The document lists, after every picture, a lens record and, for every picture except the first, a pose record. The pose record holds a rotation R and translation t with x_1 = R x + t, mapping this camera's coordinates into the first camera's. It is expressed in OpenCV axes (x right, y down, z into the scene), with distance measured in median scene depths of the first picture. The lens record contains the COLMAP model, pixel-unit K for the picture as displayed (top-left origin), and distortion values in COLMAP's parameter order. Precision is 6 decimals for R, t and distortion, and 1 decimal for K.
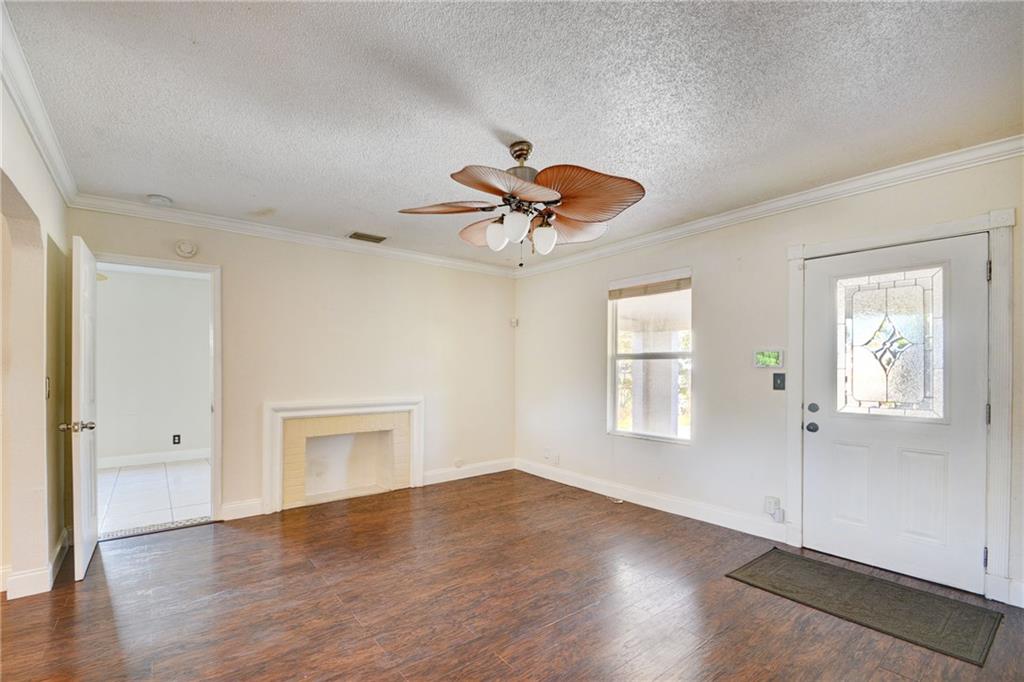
lens RADIAL K [[450.9, 0, 504.6], [0, 450.9, 367.6], [0, 0, 1]] dist [-0.003457, -0.000547]
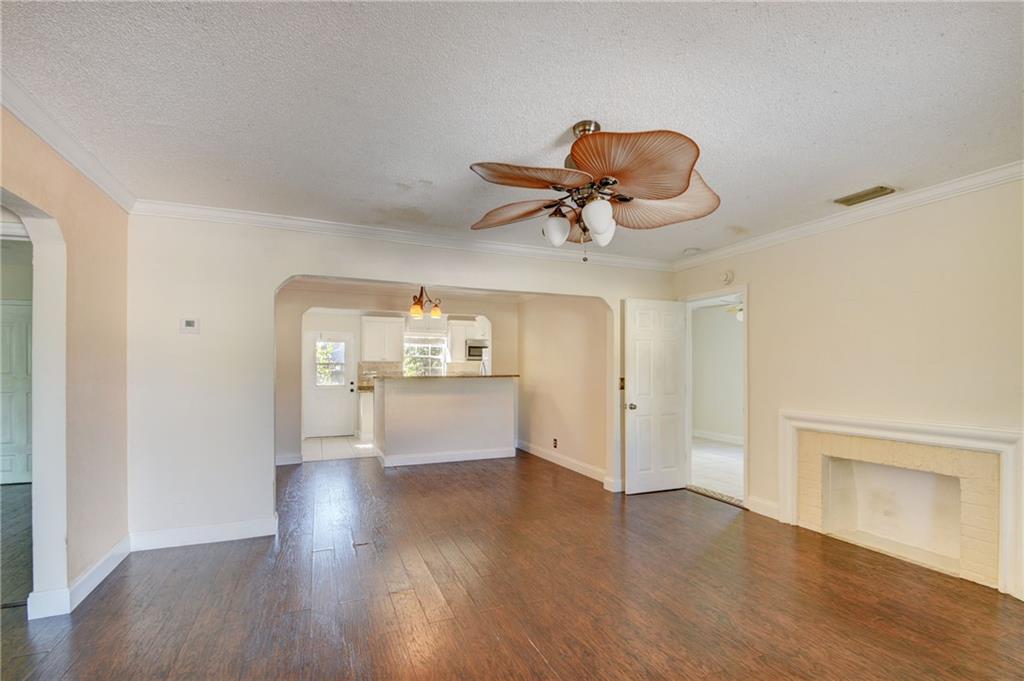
lens RADIAL K [[449.3, 0, 510.0], [0, 449.3, 369.6], [0, 0, 1]] dist [-0.000377, -0.000008]
pose [[-0.265434, -0.007824, -0.964097, 0.584217], [-0.004656, 0.999966, -0.006834, -0.000057], [0.964118, 0.002675, -0.265461, 0.684263]]
